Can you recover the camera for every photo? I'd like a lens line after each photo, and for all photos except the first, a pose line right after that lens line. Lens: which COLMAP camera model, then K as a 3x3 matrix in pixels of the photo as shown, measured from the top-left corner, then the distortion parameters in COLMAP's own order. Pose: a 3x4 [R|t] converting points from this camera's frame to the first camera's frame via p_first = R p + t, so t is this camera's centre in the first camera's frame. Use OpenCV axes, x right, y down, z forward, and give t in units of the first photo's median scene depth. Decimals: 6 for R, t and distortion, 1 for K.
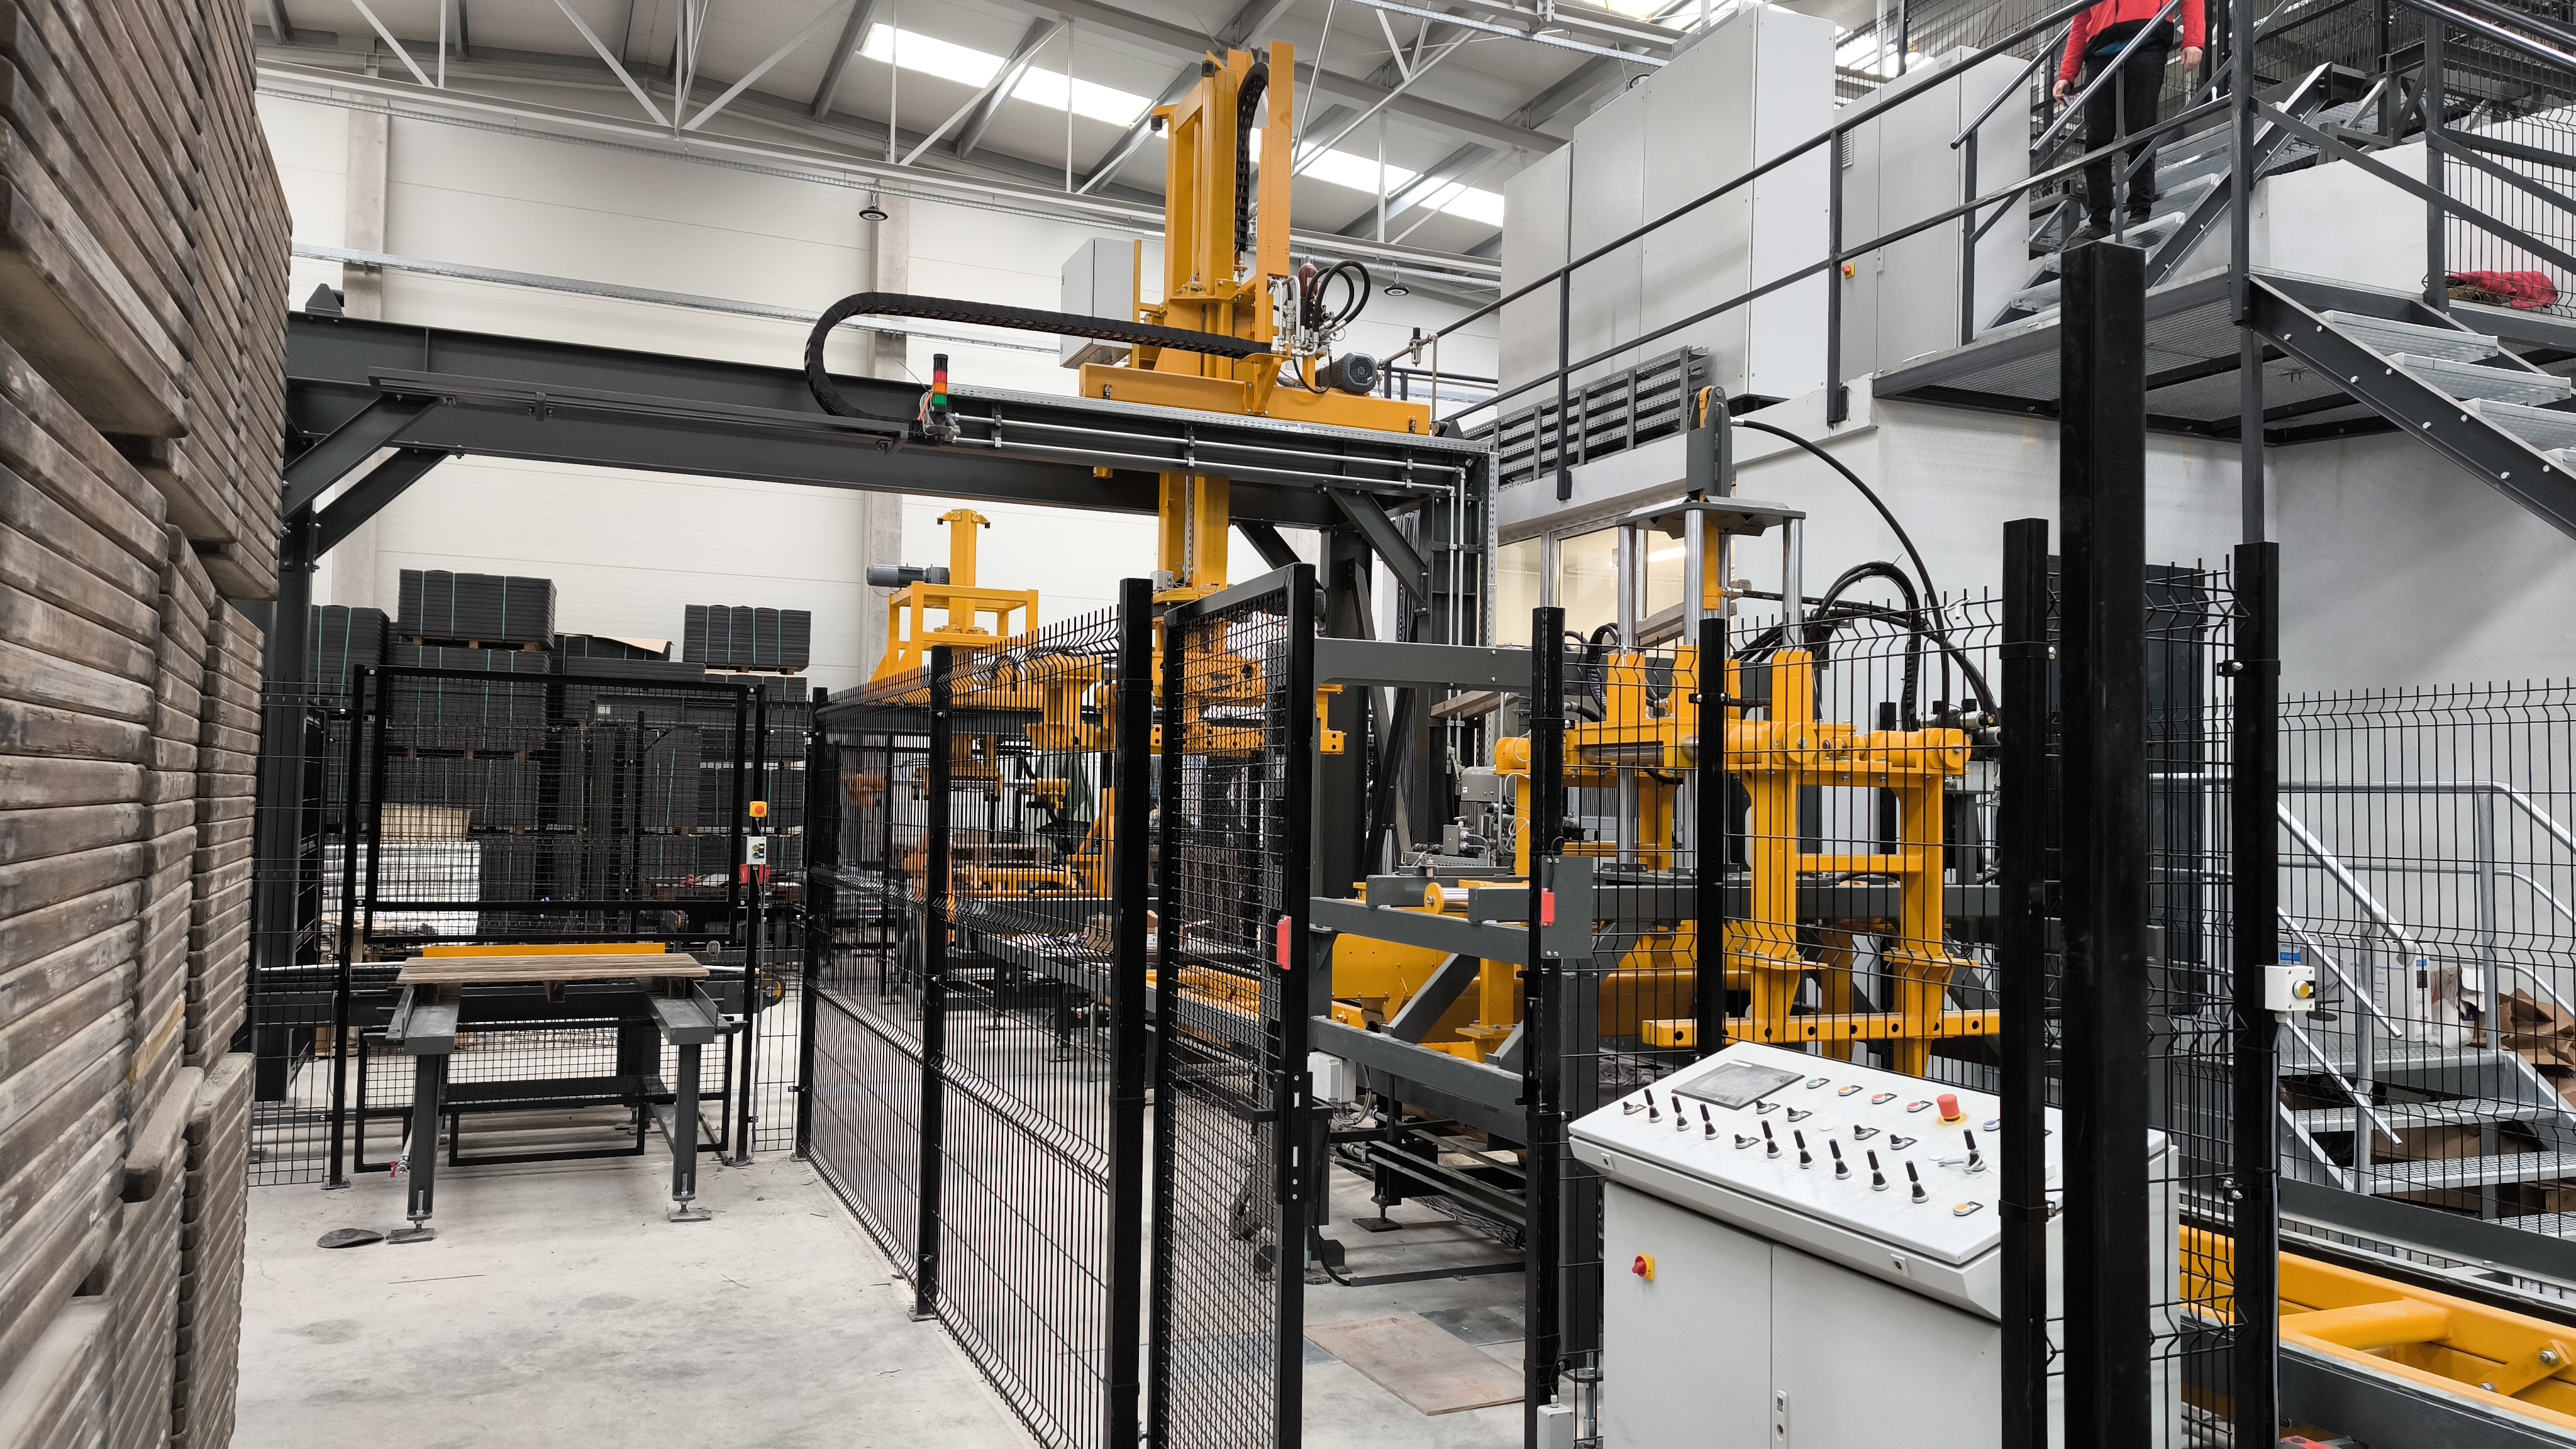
lens RADIAL K [[1802.5, 0, 1288.0], [0, 1802.5, 724.5], [0, 0, 1]] dist [0.000132, -0.000155]
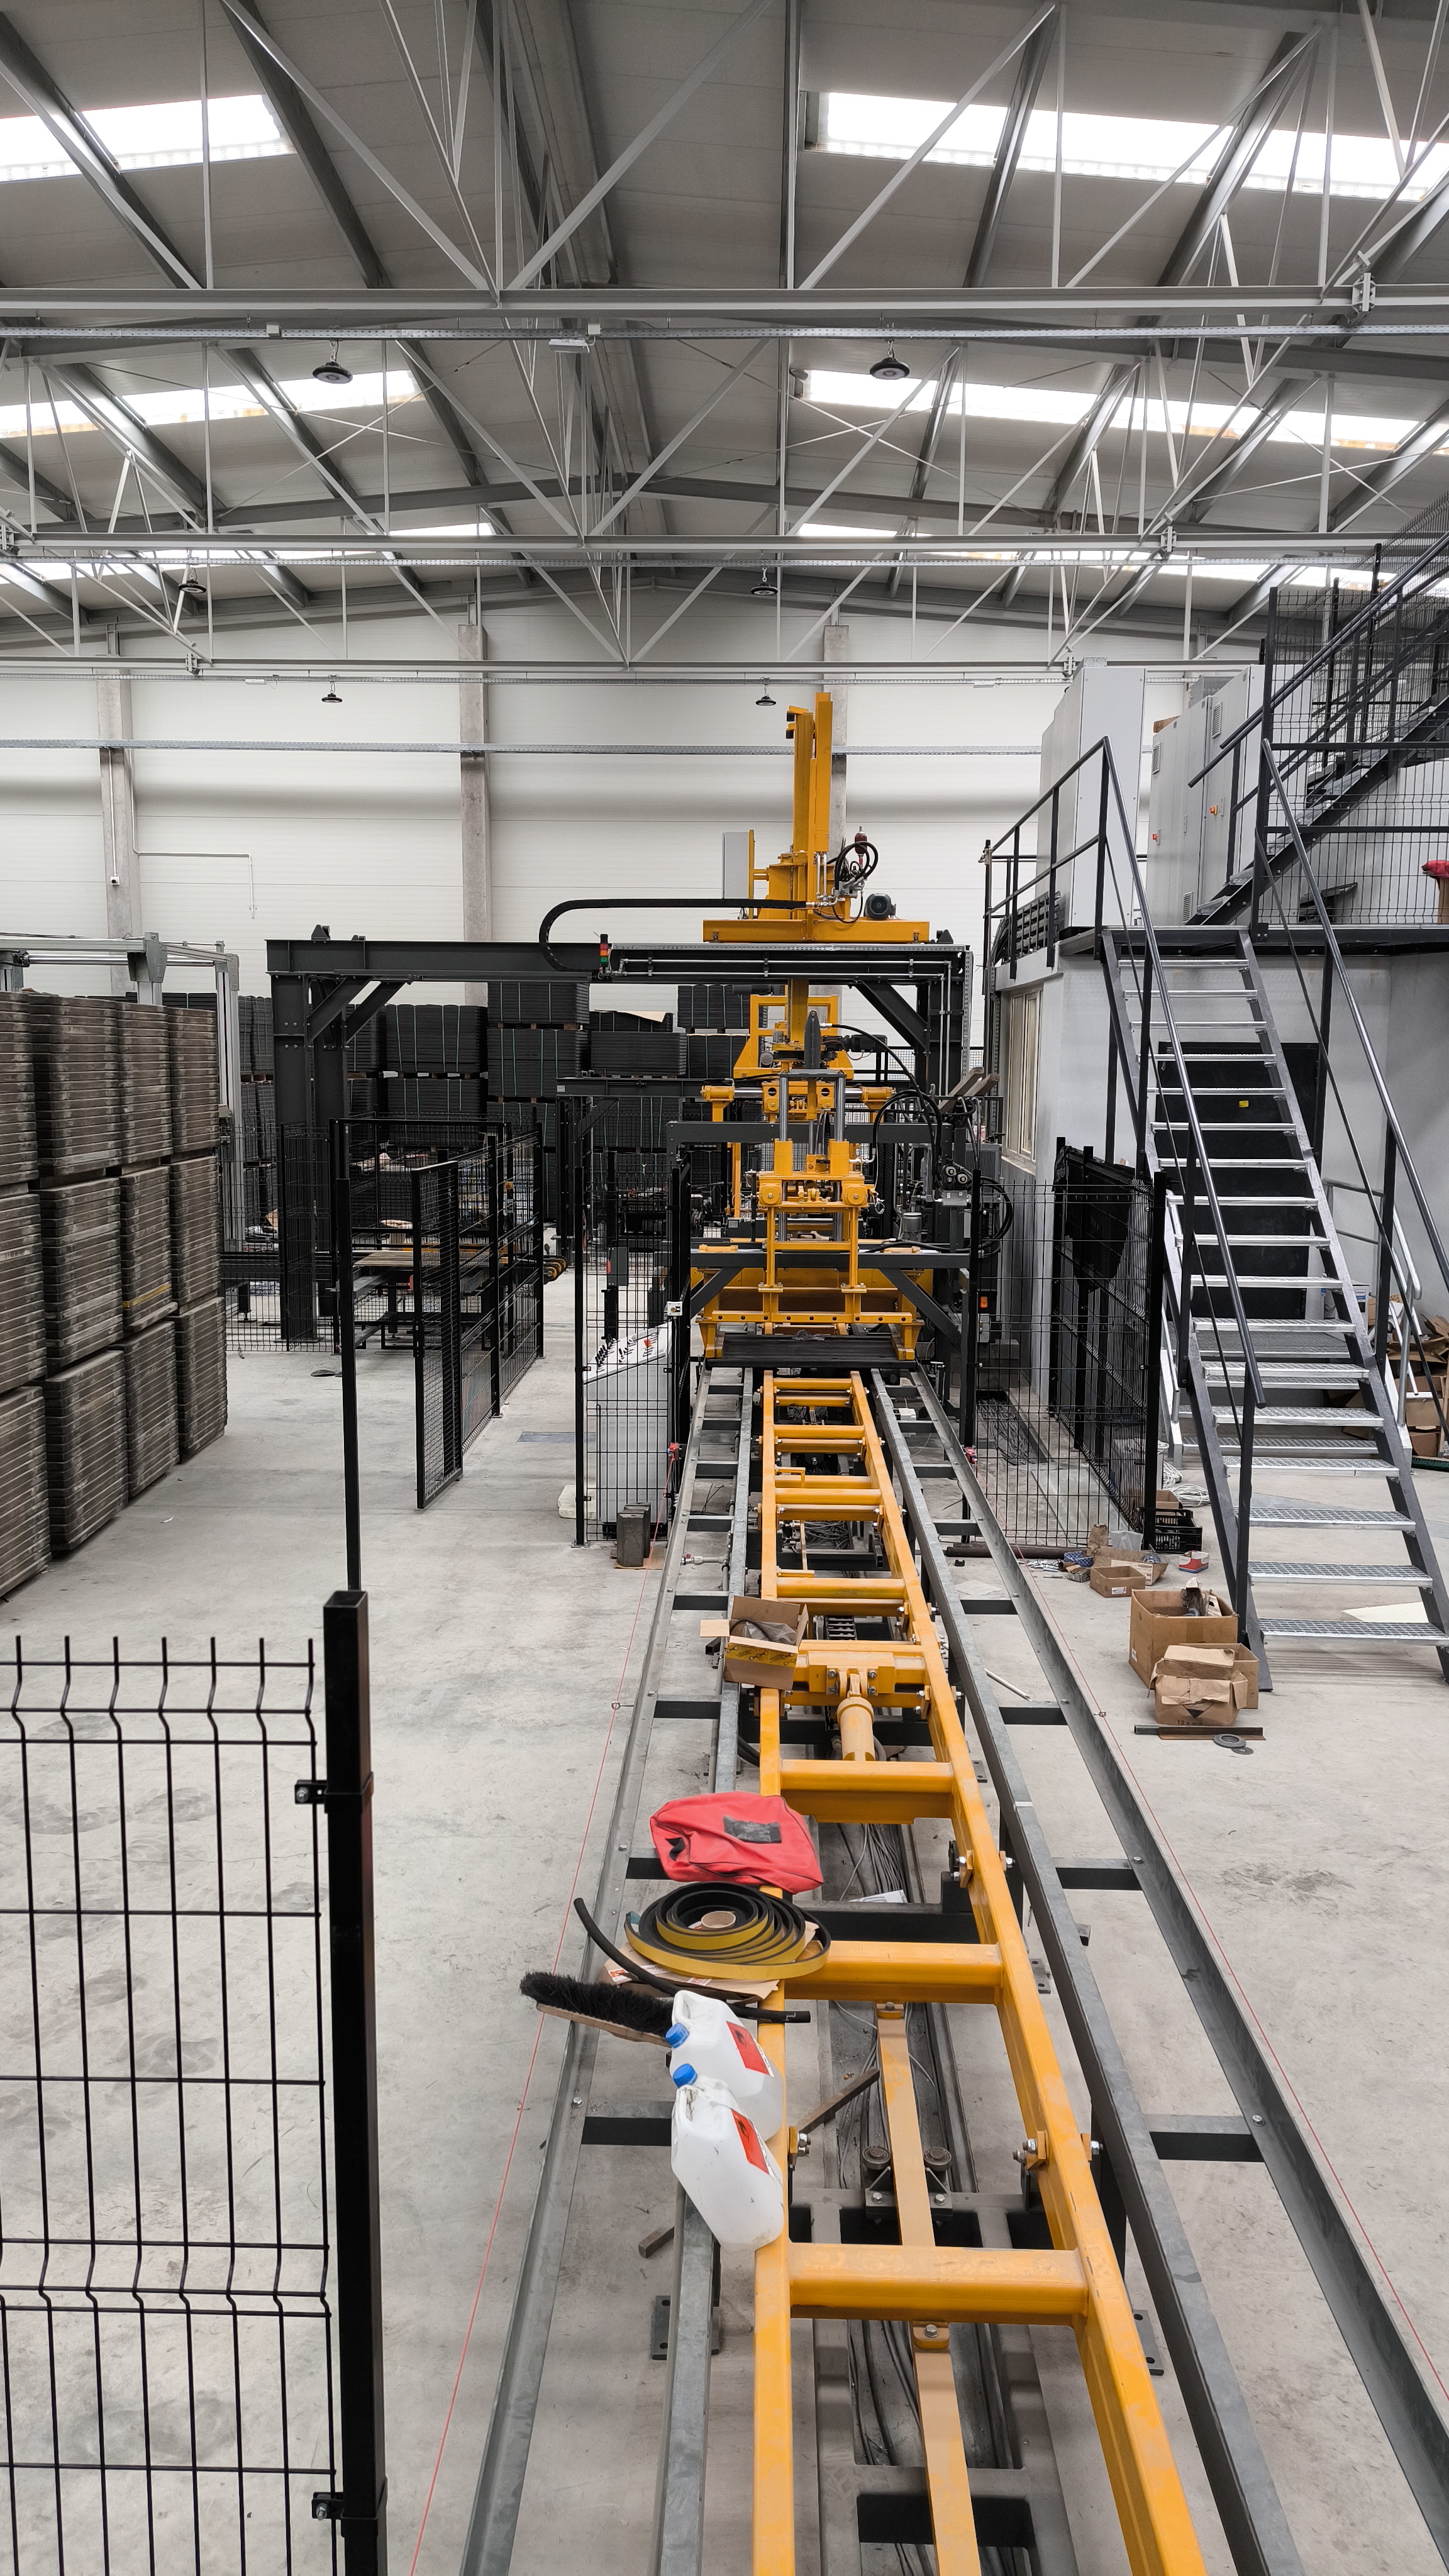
lens RADIAL K [[1732.9, 0, 724.5], [0, 1732.9, 1288.0], [0, 0, 1]] dist [0.001338, 0.000282]
pose [[0.904913, 0.040813, -0.423635, 0.543119], [0.035151, 0.984823, 0.169963, -0.120199], [0.424142, -0.168693, 0.889745, -0.439018]]
